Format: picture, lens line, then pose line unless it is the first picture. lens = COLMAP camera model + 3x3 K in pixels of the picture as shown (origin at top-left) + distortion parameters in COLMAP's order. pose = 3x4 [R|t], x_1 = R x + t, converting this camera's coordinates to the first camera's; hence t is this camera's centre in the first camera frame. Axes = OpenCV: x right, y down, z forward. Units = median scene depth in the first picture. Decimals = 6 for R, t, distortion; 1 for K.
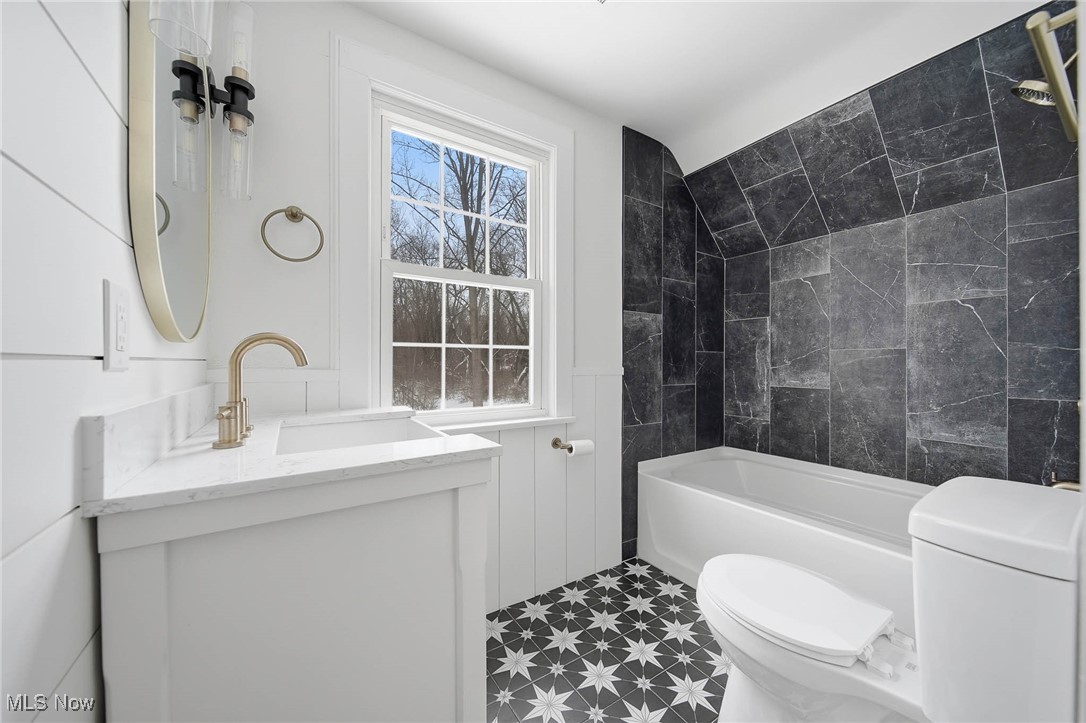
lens RADIAL K [[392.8, 0, 540.5], [0, 392.8, 372.6], [0, 0, 1]] dist [-0.001081, -0.000232]
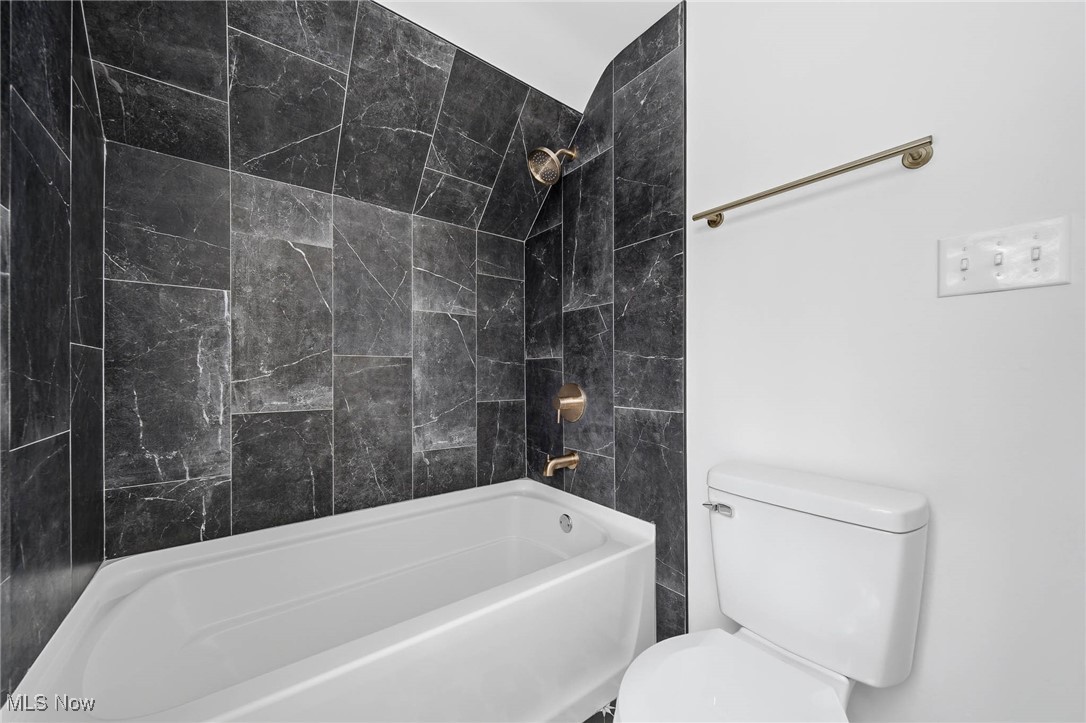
lens RADIAL K [[392.8, 0, 540.5], [0, 392.8, 372.6], [0, 0, 1]] dist [-0.001081, -0.000232]
pose [[-0.083206, -0.005046, 0.996520, -0.014990], [0.021368, 0.999748, 0.006847, -0.022820], [-0.996303, 0.021864, -0.083077, 0.702584]]
